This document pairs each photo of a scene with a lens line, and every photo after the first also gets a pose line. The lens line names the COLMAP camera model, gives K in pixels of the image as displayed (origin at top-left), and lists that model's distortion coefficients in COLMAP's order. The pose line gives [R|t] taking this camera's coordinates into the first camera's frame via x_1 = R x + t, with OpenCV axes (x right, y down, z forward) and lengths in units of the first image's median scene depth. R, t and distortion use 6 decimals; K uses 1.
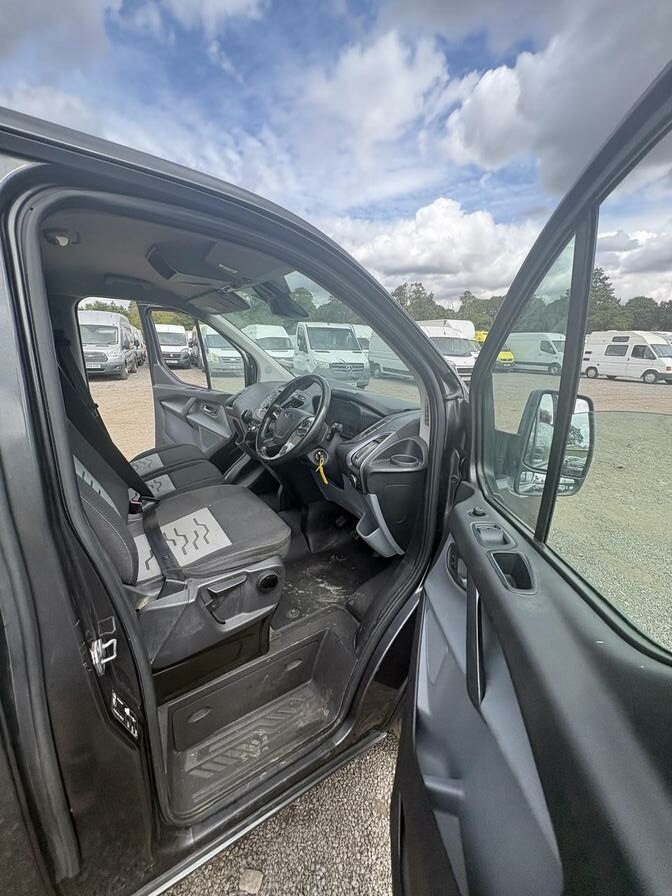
lens RADIAL K [[358.7, 0, 336.0], [0, 358.7, 448.0], [0, 0, 1]] dist [0.000460, -0.000304]
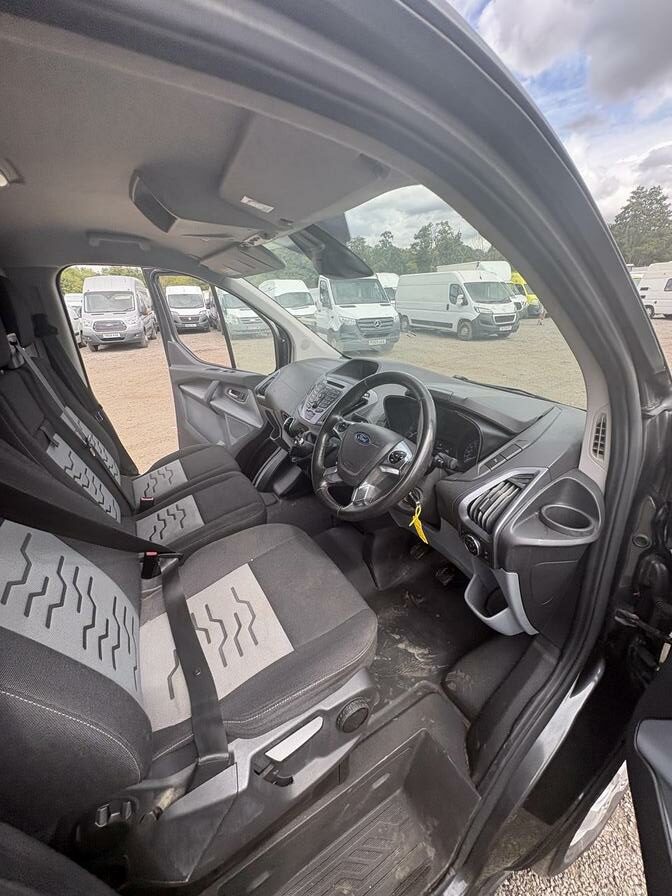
lens RADIAL K [[359.4, 0, 333.8], [0, 359.4, 445.6], [0, 0, 1]] dist [-0.001545, -0.000158]
pose [[0.996861, -0.030653, -0.073000, -0.072809], [0.038731, 0.992960, 0.111943, -0.081688], [0.069054, -0.114419, 0.991030, 0.185028]]
